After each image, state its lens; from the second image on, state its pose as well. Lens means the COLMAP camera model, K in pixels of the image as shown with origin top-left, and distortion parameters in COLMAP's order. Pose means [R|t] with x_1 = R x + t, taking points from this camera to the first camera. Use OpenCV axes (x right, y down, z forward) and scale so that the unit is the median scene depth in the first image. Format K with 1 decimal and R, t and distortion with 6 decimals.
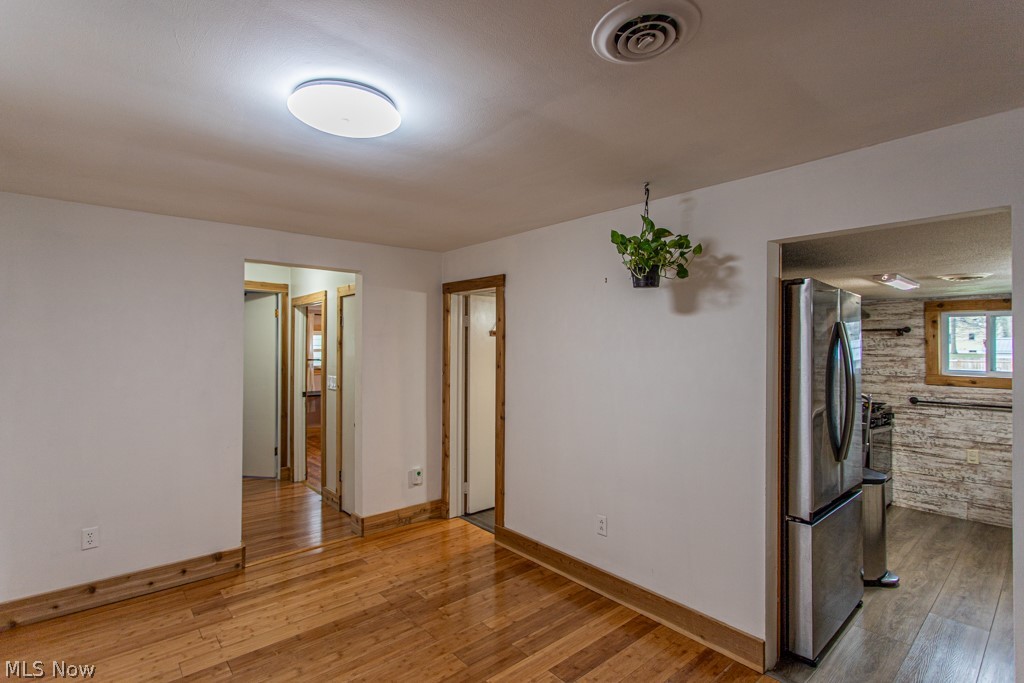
lens RADIAL K [[486.9, 0, 512.0], [0, 486.9, 341.5], [0, 0, 1]] dist [0.004719, -0.000571]
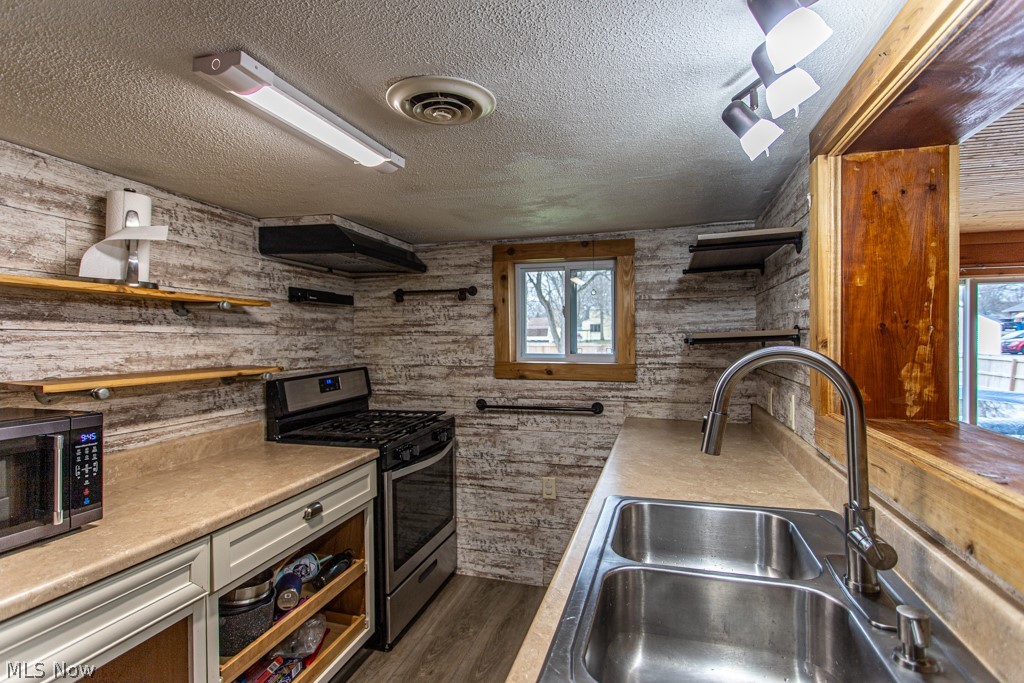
lens RADIAL K [[515.0, 0, 497.7], [0, 515.0, 343.1], [0, 0, 1]] dist [0.004535, 0.001291]
pose [[0.854579, -0.015261, 0.519096, 0.513208], [0.005991, 0.999791, 0.019529, 0.030368], [-0.519286, -0.013579, 0.854493, 0.439474]]
